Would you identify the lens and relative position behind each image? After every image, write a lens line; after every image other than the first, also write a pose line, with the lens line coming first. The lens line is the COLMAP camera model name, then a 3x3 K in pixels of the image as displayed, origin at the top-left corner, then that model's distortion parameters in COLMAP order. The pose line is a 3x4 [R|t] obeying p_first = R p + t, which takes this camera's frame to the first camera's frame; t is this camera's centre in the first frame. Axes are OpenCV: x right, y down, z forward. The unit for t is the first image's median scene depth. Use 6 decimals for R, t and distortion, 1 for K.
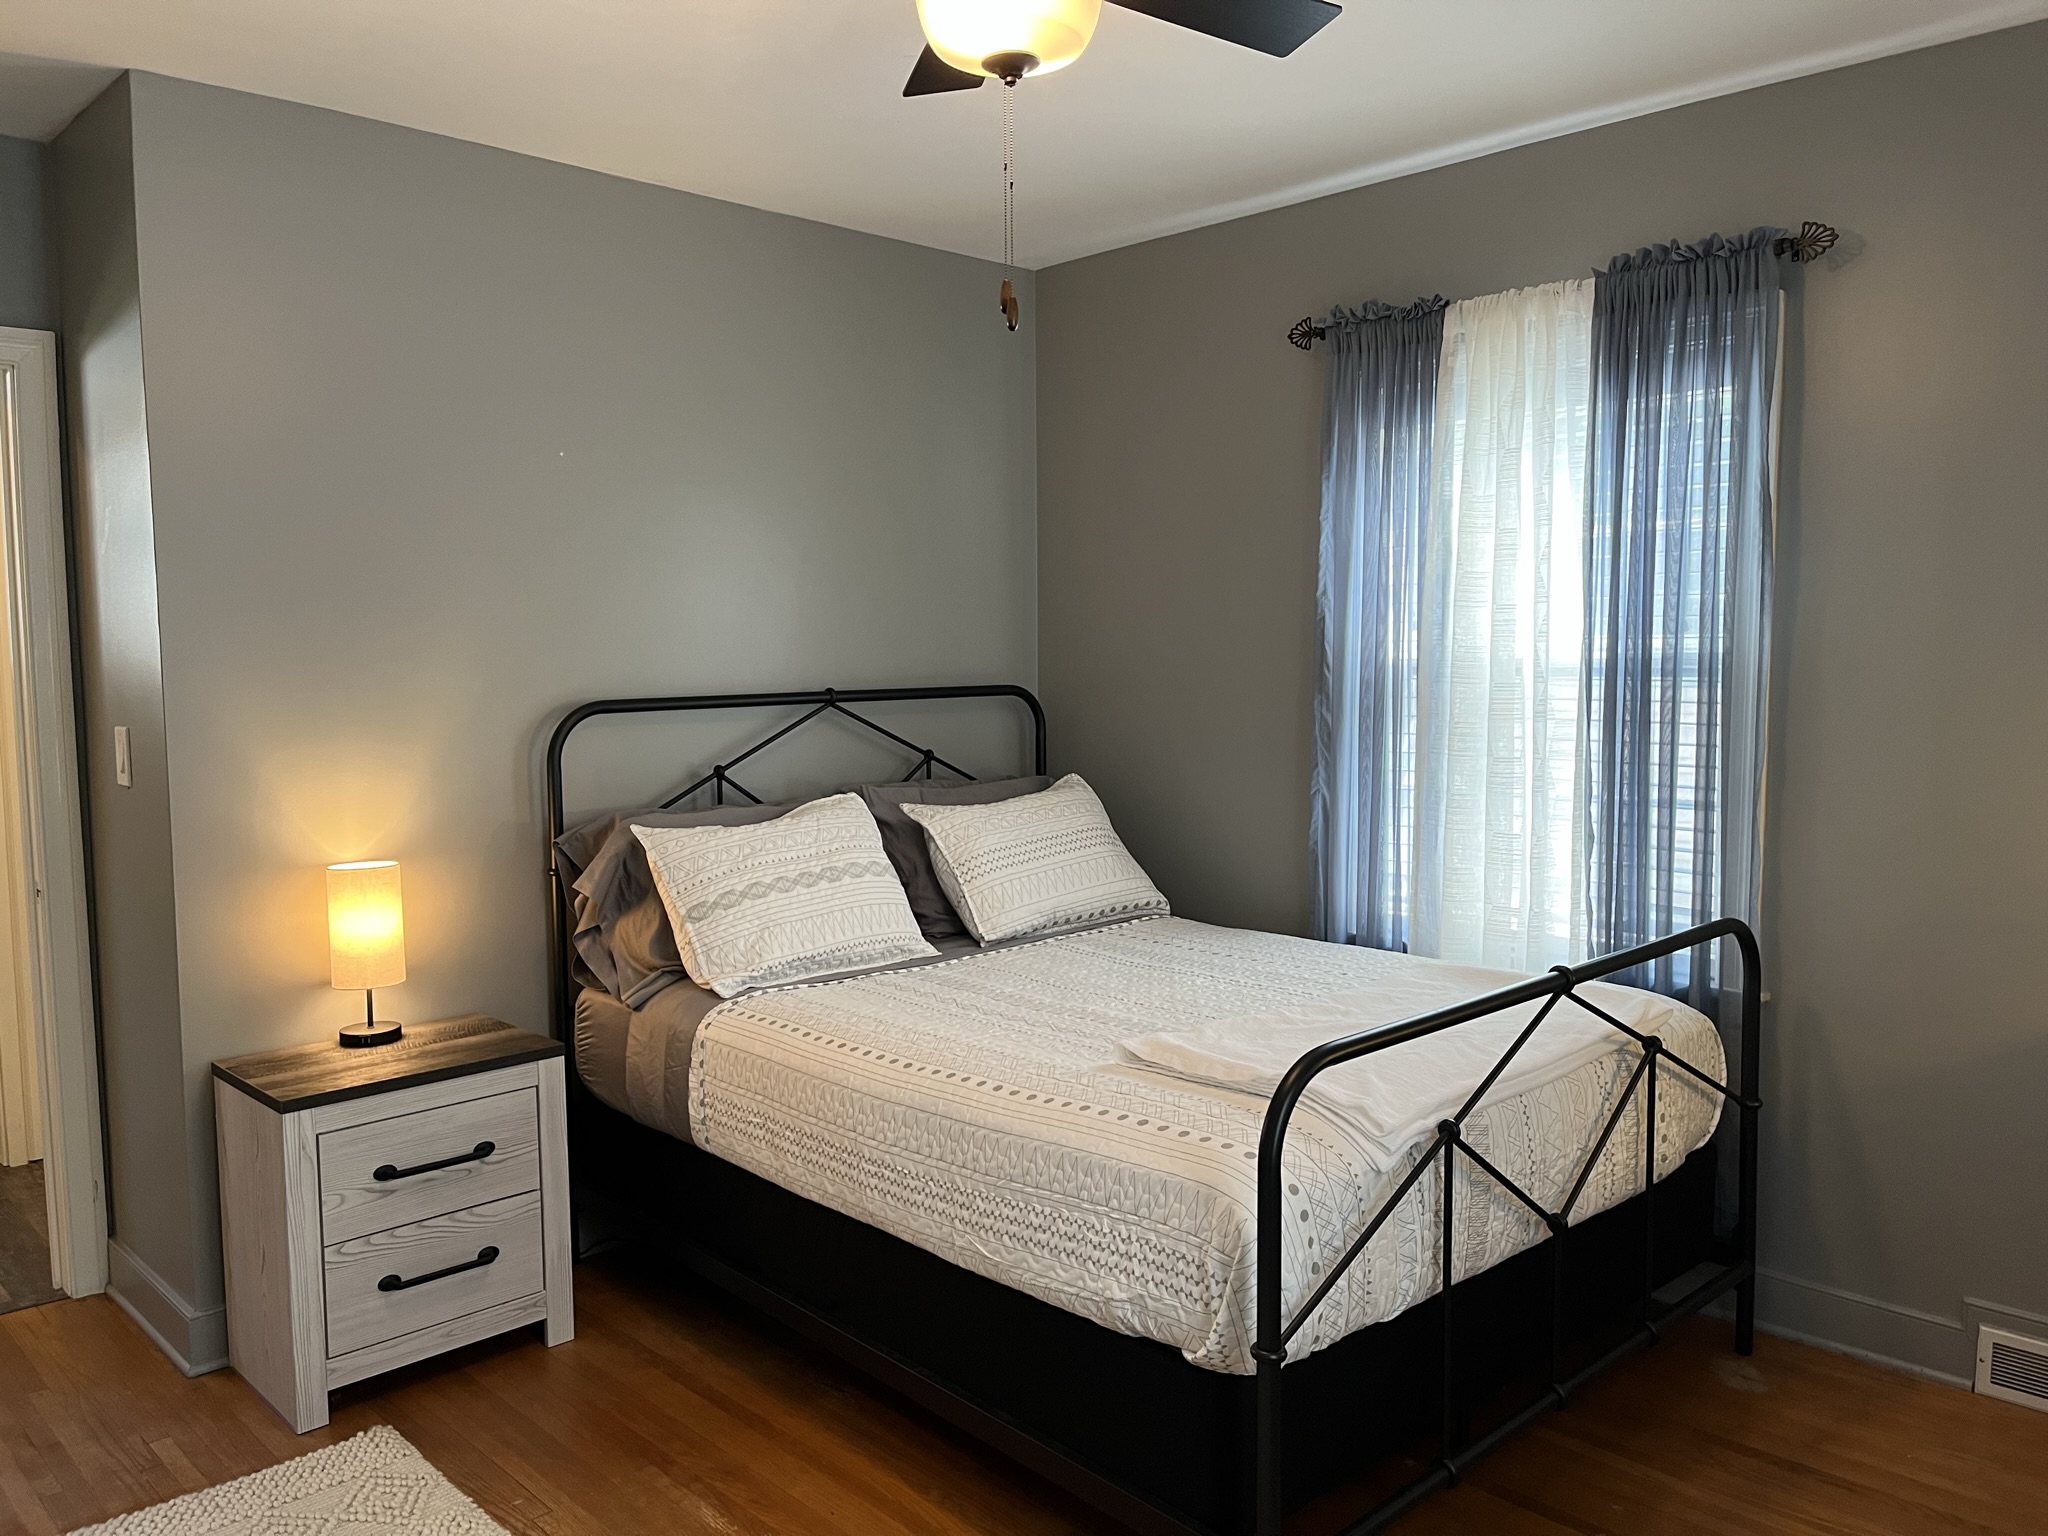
lens RADIAL K [[1540.8, 0, 1025.5], [0, 1540.8, 768.1], [0, 0, 1]] dist [0.071157, -0.090793]
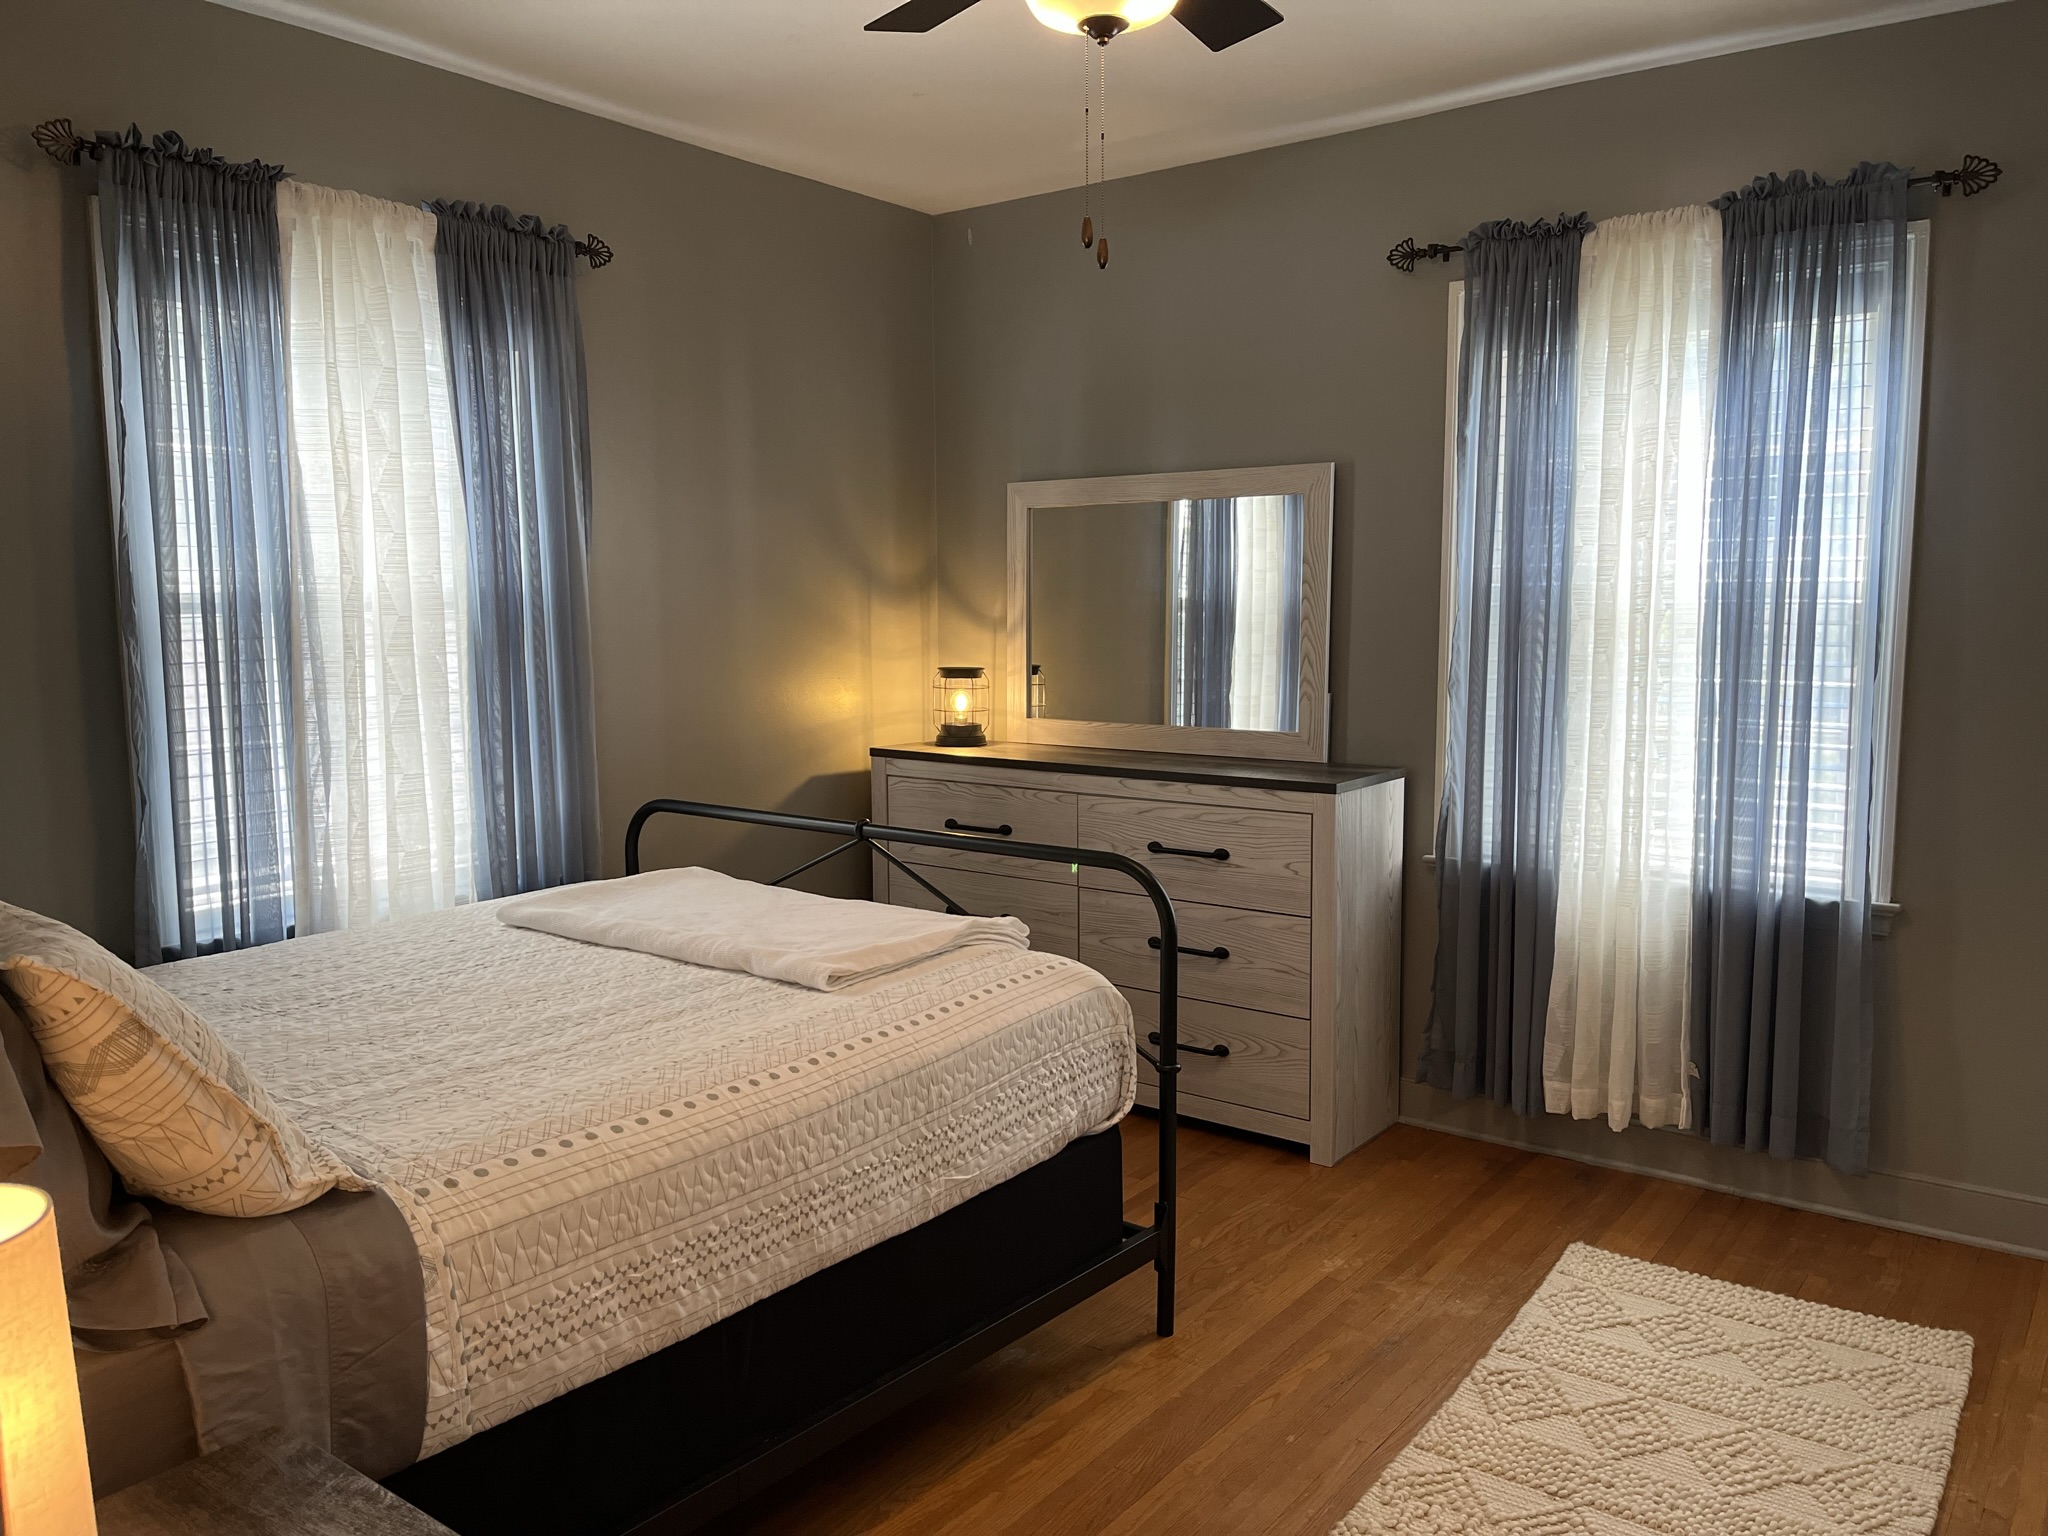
lens RADIAL K [[1540.8, 0, 1025.5], [0, 1540.8, 771.9], [0, 0, 1]] dist [0.071157, -0.090793]
pose [[-0.151827, -0.100294, 0.983305, -0.849489], [0.087053, 0.989616, 0.114379, -0.045246], [-0.984566, 0.102966, -0.141520, 0.937403]]
